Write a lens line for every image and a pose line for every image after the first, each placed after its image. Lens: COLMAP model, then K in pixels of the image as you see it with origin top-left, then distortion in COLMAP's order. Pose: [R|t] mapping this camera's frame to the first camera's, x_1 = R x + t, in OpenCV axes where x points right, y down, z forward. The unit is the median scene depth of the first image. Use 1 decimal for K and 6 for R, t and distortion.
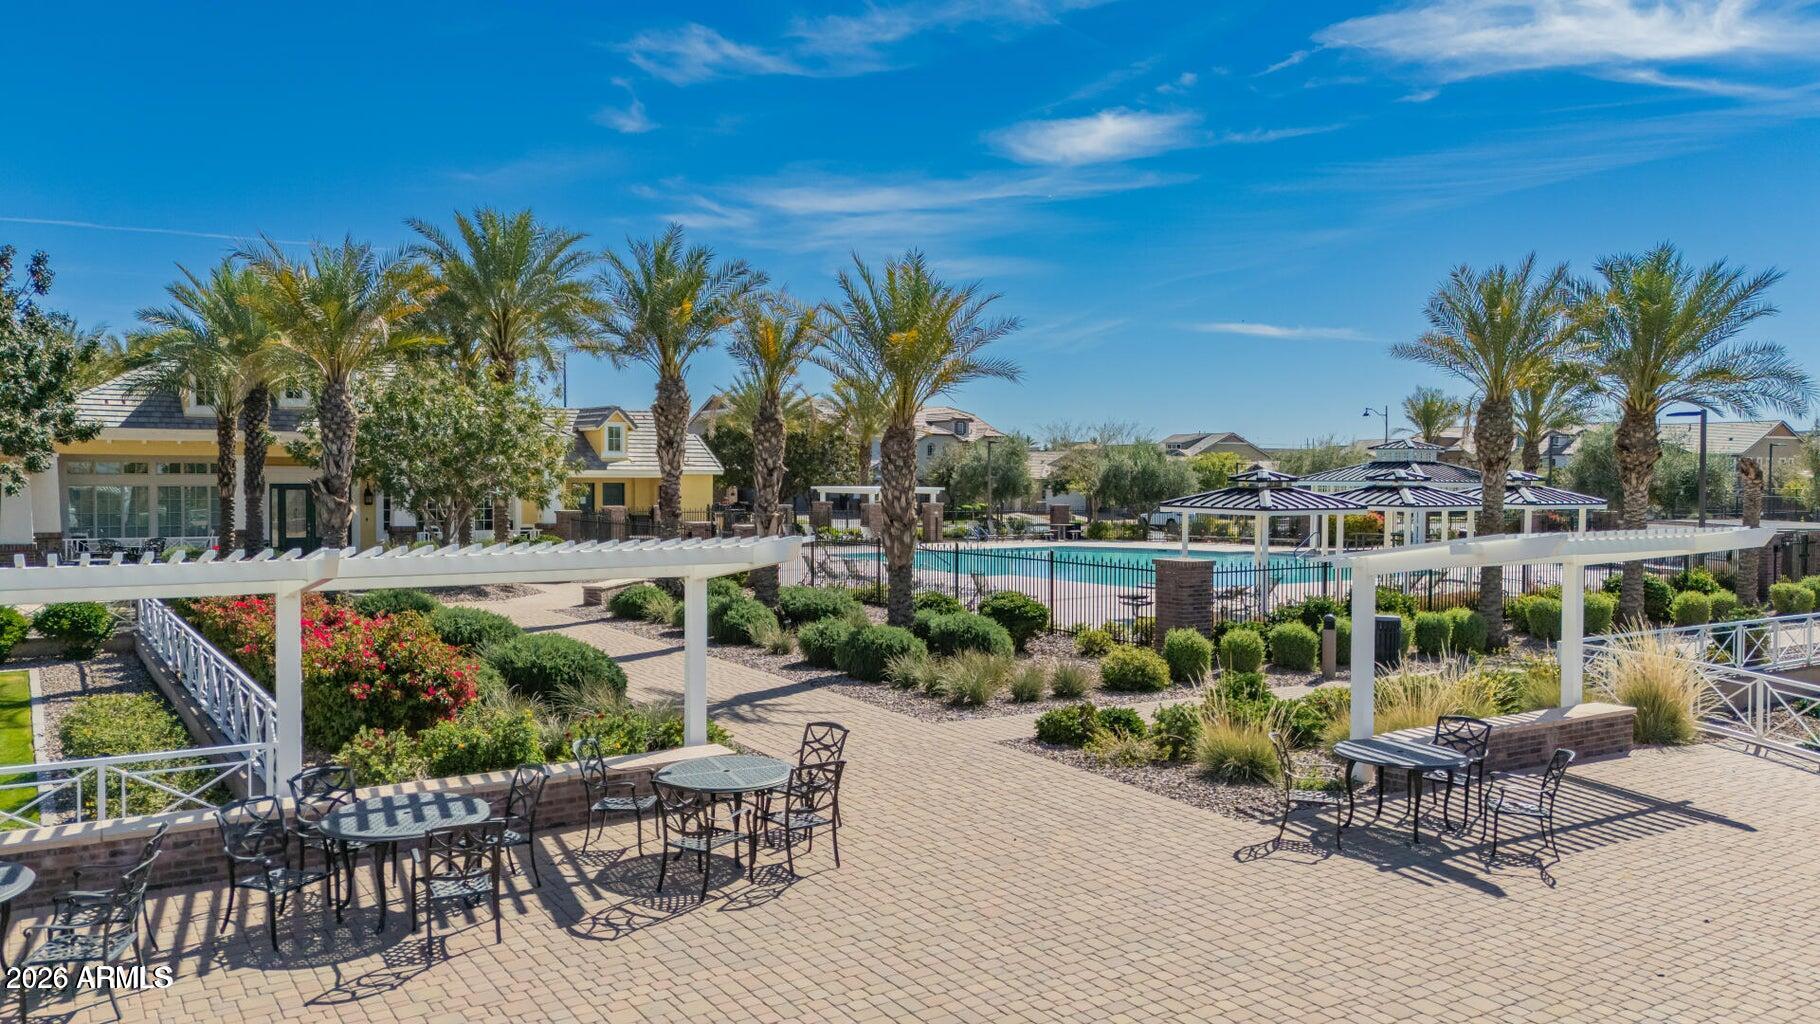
lens RADIAL K [[1326.3, 0, 900.5], [0, 1326.3, 523.0], [0, 0, 1]] dist [0.071588, -0.003753]
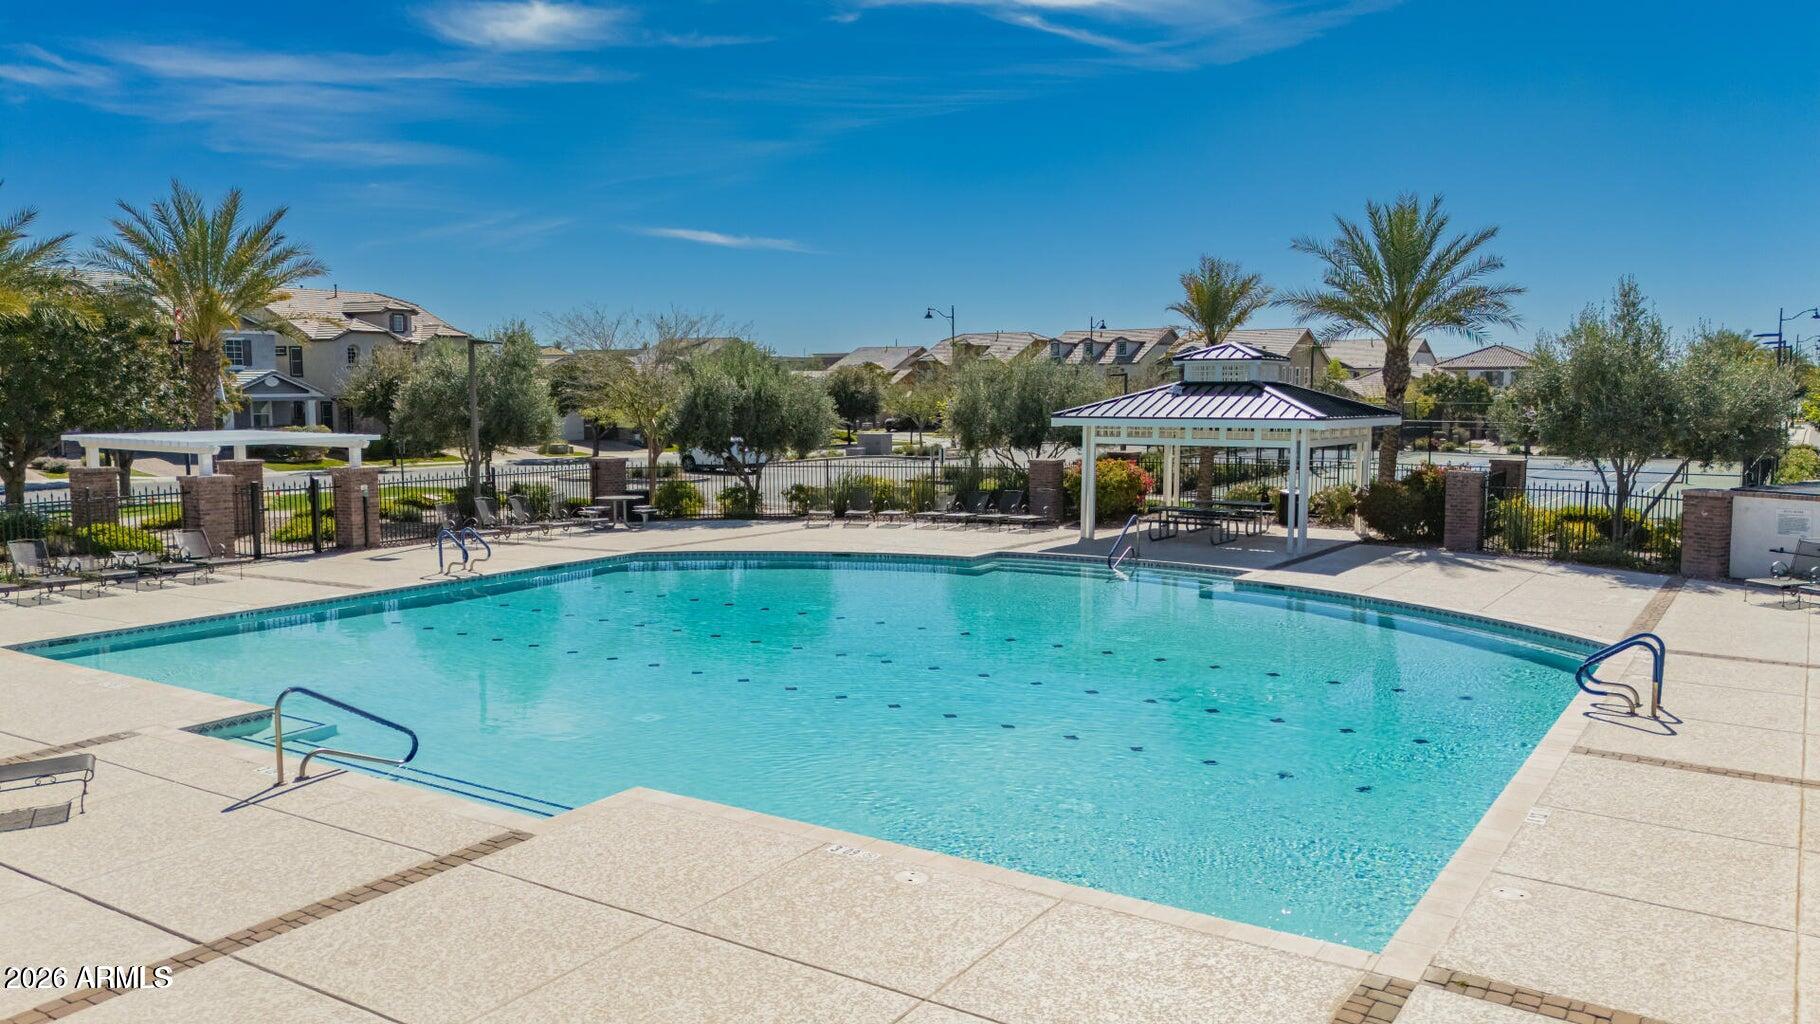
lens RADIAL K [[1326.3, 0, 900.5], [0, 1326.3, 523.0], [0, 0, 1]] dist [0.071588, -0.003753]
pose [[0.919599, -0.046566, 0.390089, 0.013605], [0.019178, 0.997088, 0.073814, -0.023967], [-0.392390, -0.060398, 0.917814, 0.415400]]
